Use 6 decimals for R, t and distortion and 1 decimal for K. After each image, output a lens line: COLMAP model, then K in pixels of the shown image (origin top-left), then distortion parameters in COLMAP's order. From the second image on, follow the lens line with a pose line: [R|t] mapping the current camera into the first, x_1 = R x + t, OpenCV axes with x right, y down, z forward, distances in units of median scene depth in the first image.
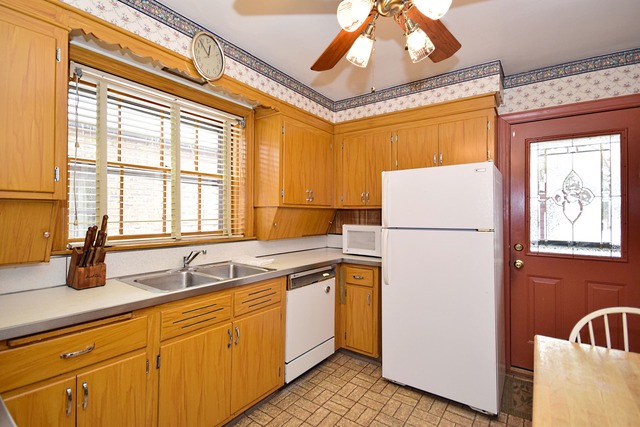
lens RADIAL K [[299.3, 0, 319.1], [0, 299.3, 210.9], [0, 0, 1]] dist [0.002839, -0.000172]
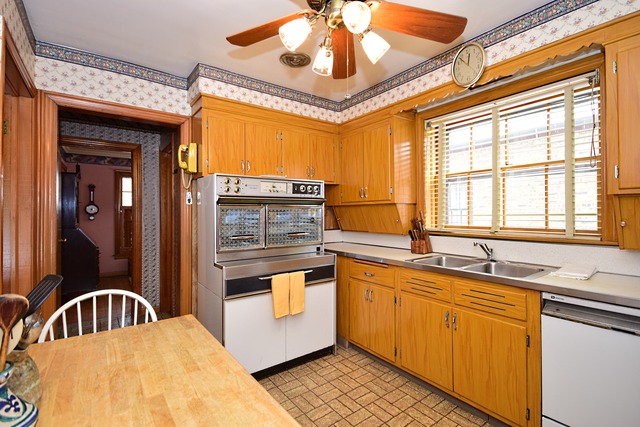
lens RADIAL K [[299.3, 0, 319.1], [0, 299.3, 210.9], [0, 0, 1]] dist [0.002839, -0.000172]
pose [[-0.308573, -0.010354, -0.951144, 0.736969], [0.017765, 0.999704, -0.016646, 0.023007], [0.951035, -0.022034, -0.308297, 0.714126]]
